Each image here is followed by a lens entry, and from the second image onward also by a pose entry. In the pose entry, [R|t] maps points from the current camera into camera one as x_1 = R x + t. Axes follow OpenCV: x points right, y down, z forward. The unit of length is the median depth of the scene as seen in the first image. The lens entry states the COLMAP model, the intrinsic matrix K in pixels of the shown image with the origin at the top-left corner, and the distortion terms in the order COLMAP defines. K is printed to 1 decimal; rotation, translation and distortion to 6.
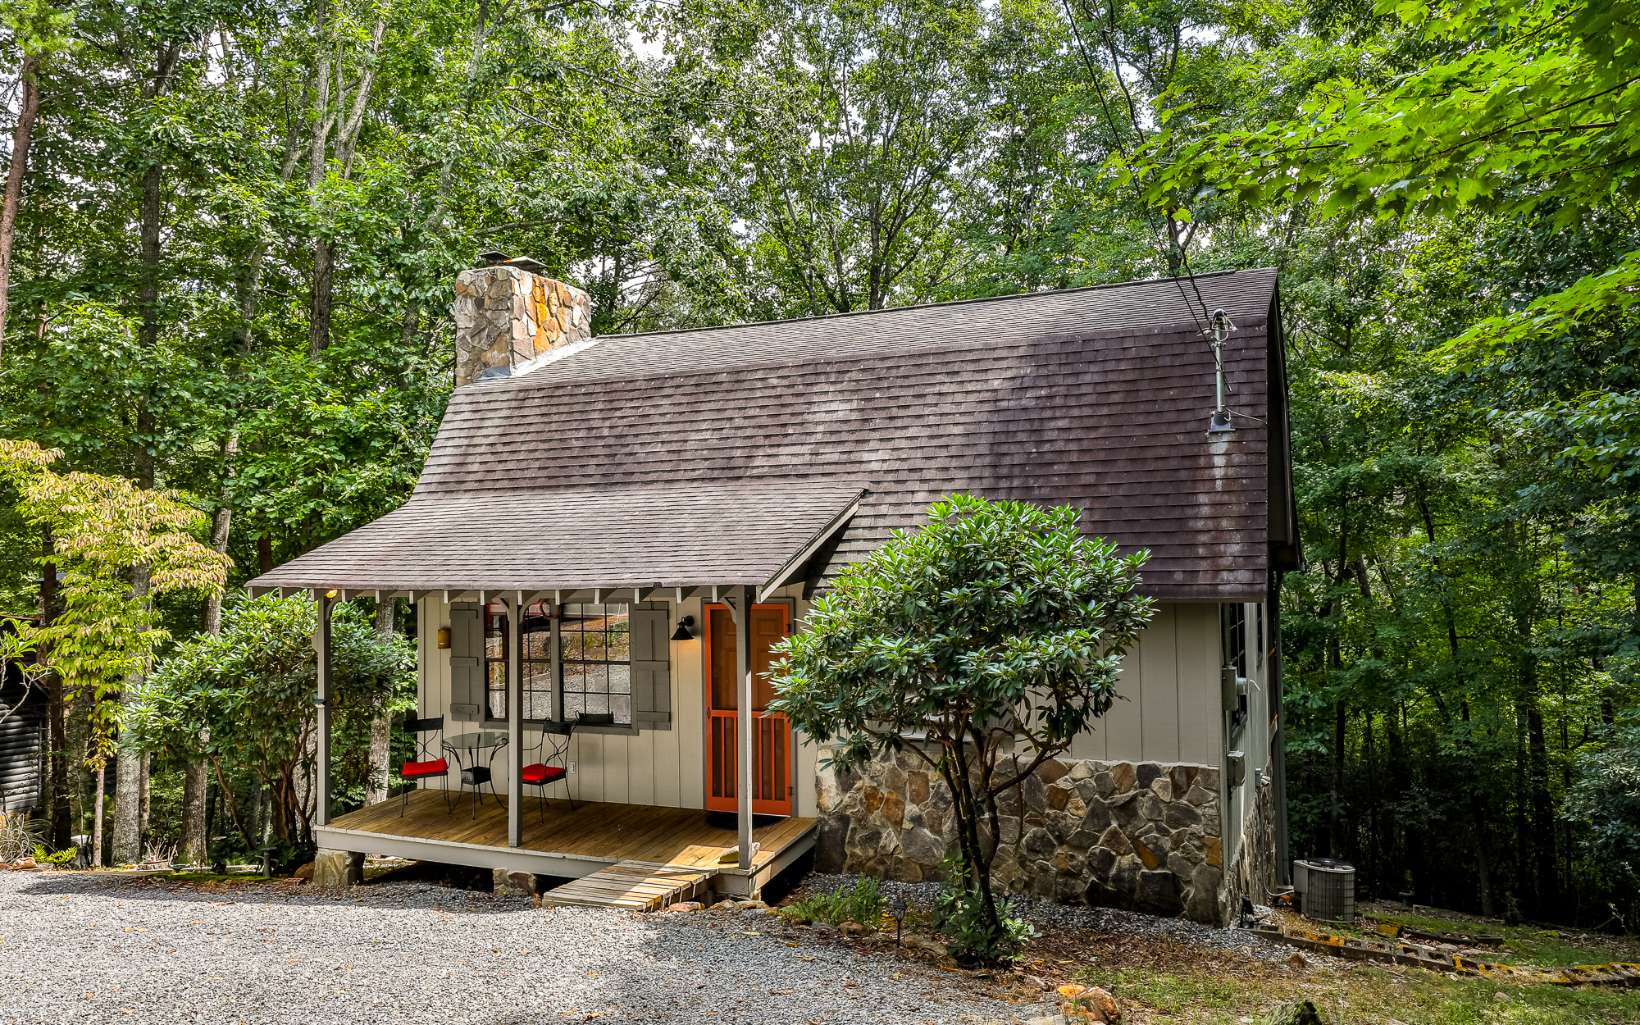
lens RADIAL K [[1181.8, 0, 824.1], [0, 1181.8, 506.5], [0, 0, 1]] dist [-0.002449, -0.001246]
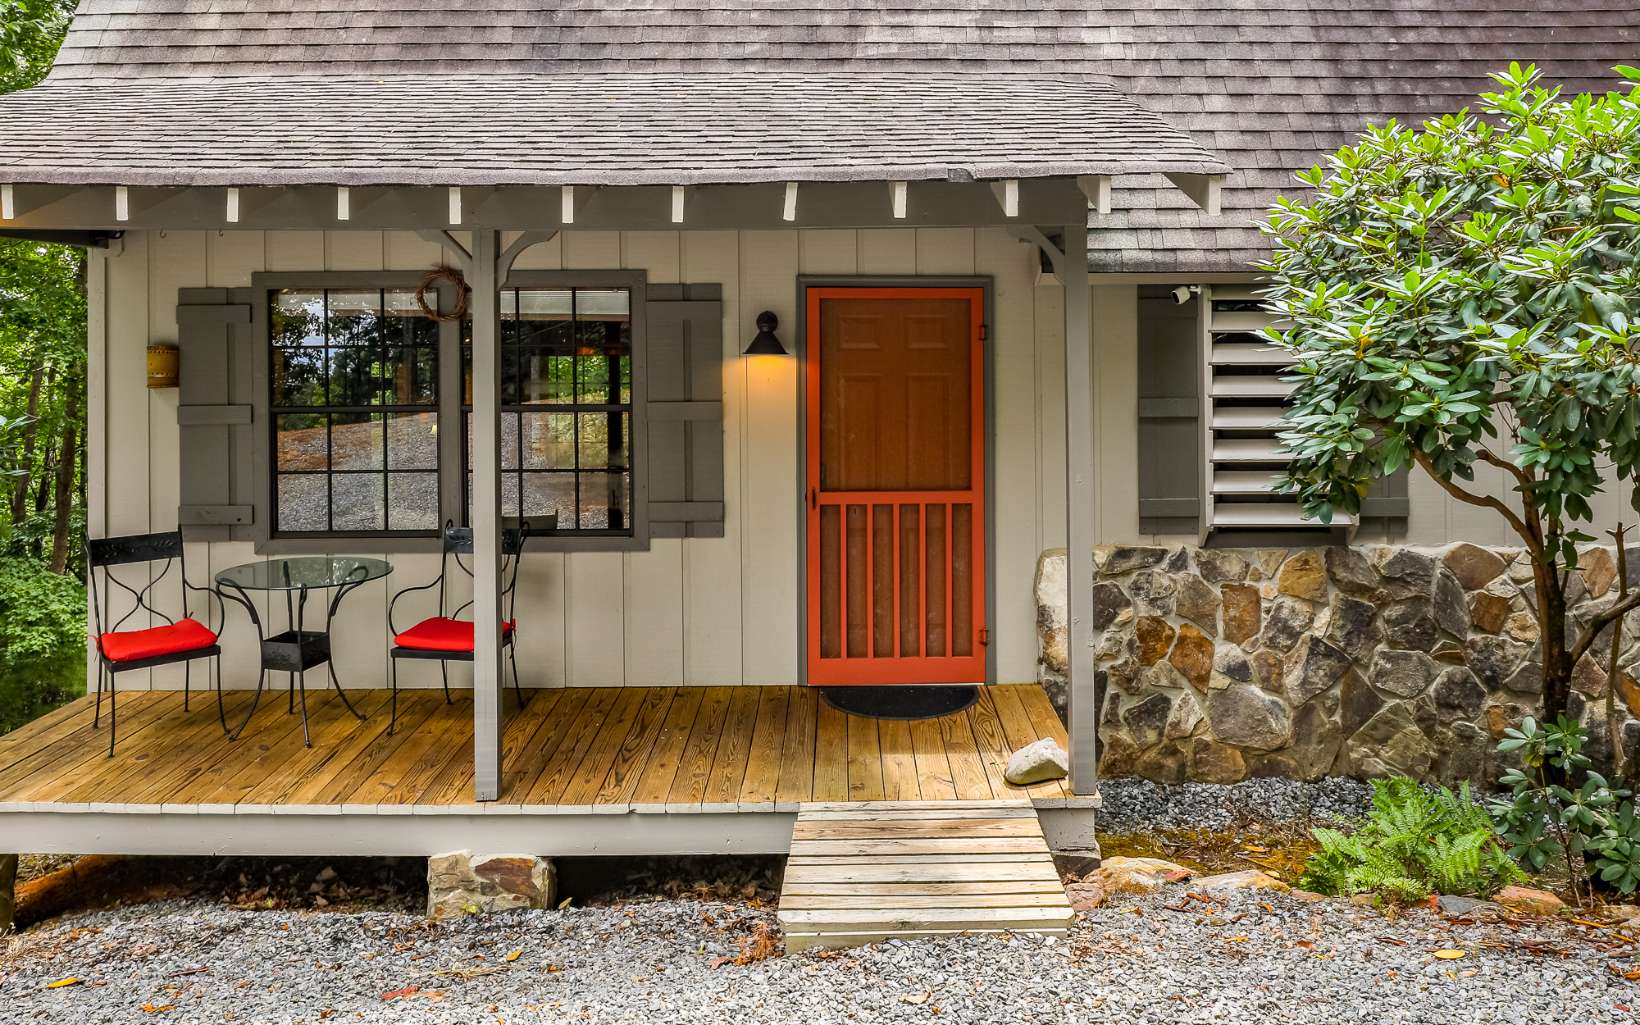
lens RADIAL K [[1265.3, 0, 849.2], [0, 1265.3, 399.7], [0, 0, 1]] dist [-0.007536, -0.003575]
pose [[0.914816, 0.013819, 0.403635, -0.319656], [-0.027266, 0.999248, 0.027586, 0.120952], [-0.402950, -0.036241, 0.914504, 0.511576]]
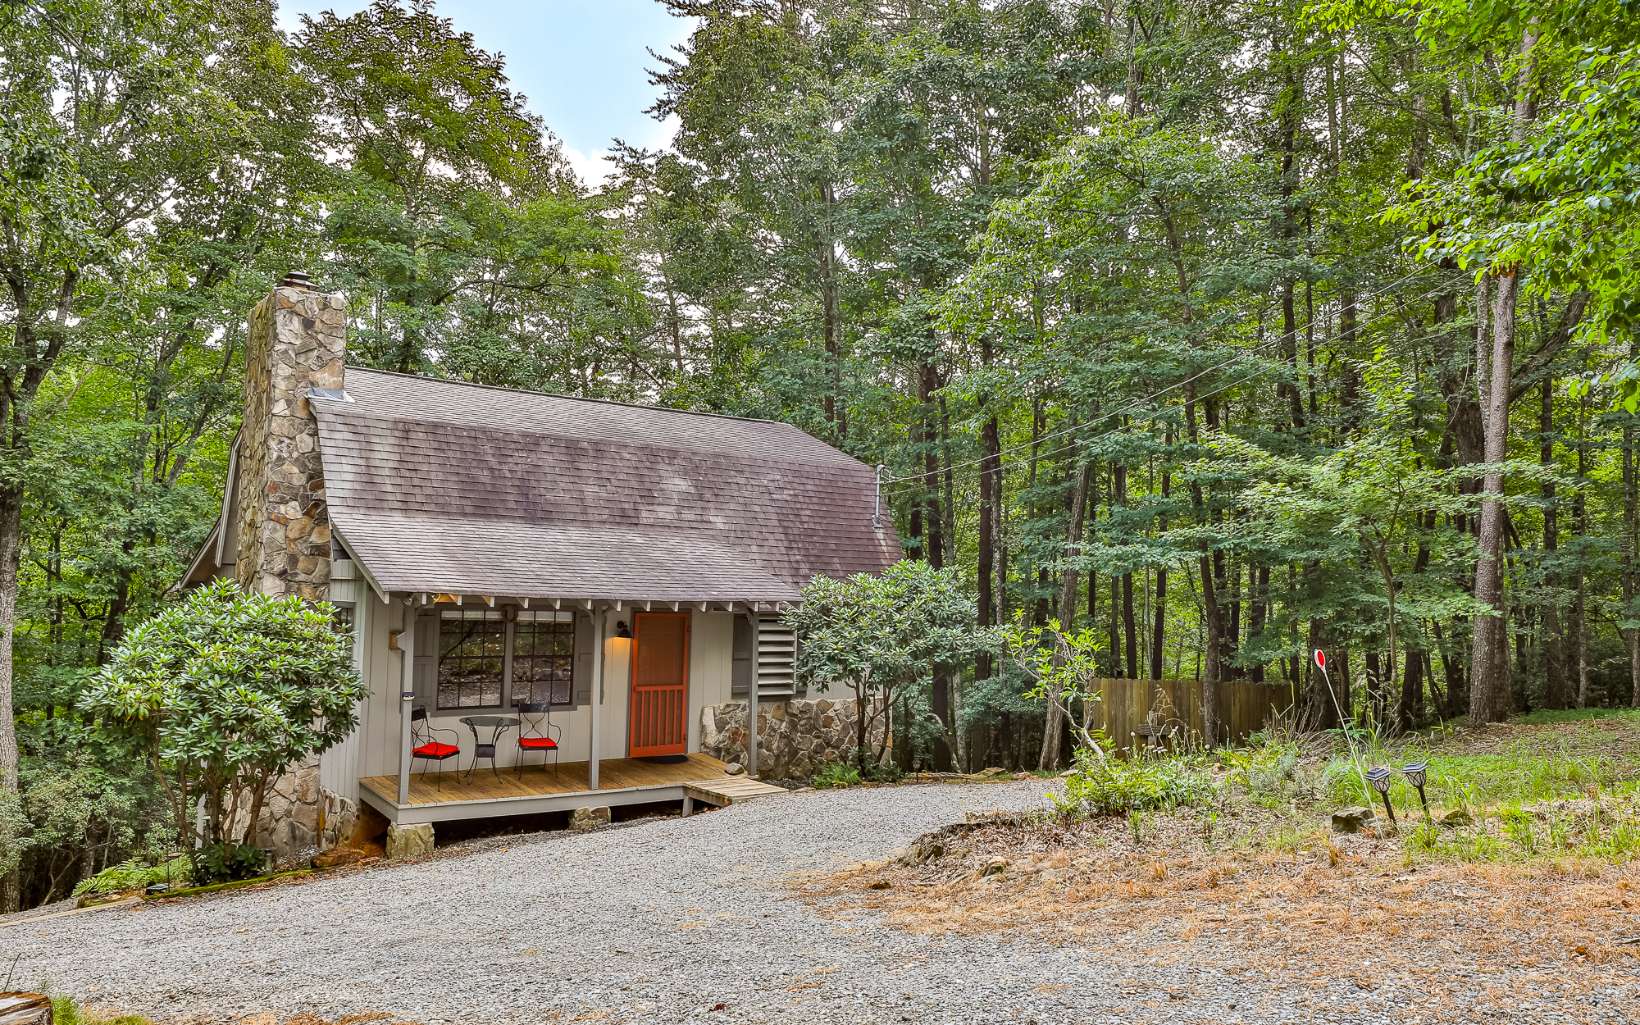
lens RADIAL K [[1181.8, 0, 822.2], [0, 1181.8, 514.8], [0, 0, 1]] dist [-0.002449, -0.001246]
pose [[0.488931, 0.086815, 0.867992, -1.293528], [-0.070186, 0.995724, -0.060055, 0.036576], [-0.869495, -0.031558, 0.492933, 0.112385]]
